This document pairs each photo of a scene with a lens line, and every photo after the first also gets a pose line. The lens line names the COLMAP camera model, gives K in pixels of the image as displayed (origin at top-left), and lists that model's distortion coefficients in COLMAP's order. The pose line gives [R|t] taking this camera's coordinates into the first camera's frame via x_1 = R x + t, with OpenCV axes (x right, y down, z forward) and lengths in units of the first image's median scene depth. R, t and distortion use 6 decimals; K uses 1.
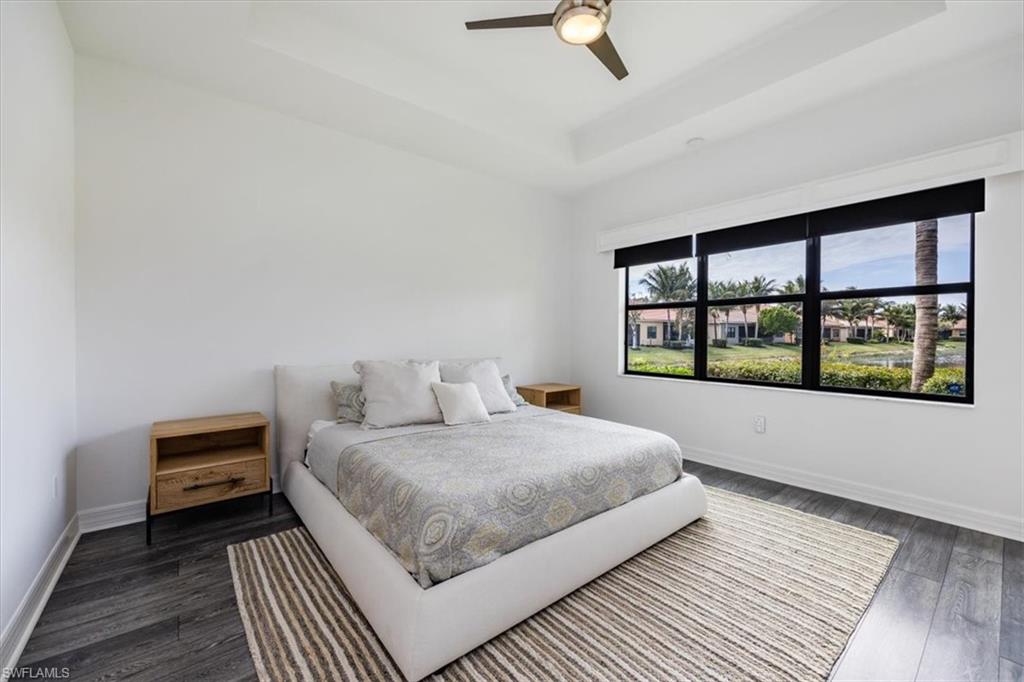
lens RADIAL K [[410.0, 0, 512.2], [0, 410.0, 338.2], [0, 0, 1]] dist [-0.002784, 0.000112]
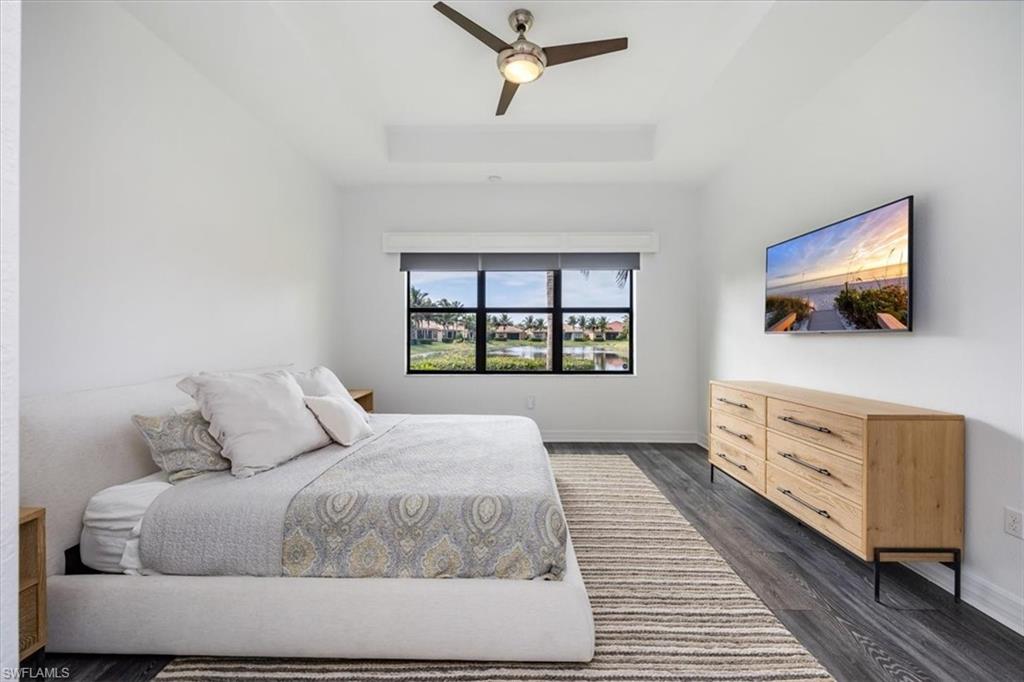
lens RADIAL K [[406.1, 0, 514.8], [0, 406.1, 337.9], [0, 0, 1]] dist [-0.002254, -0.000042]
pose [[0.641358, -0.002564, 0.767237, -0.435722], [0.005323, 0.999985, -0.001108, -0.001810], [-0.767223, 0.004795, 0.641363, 0.170852]]
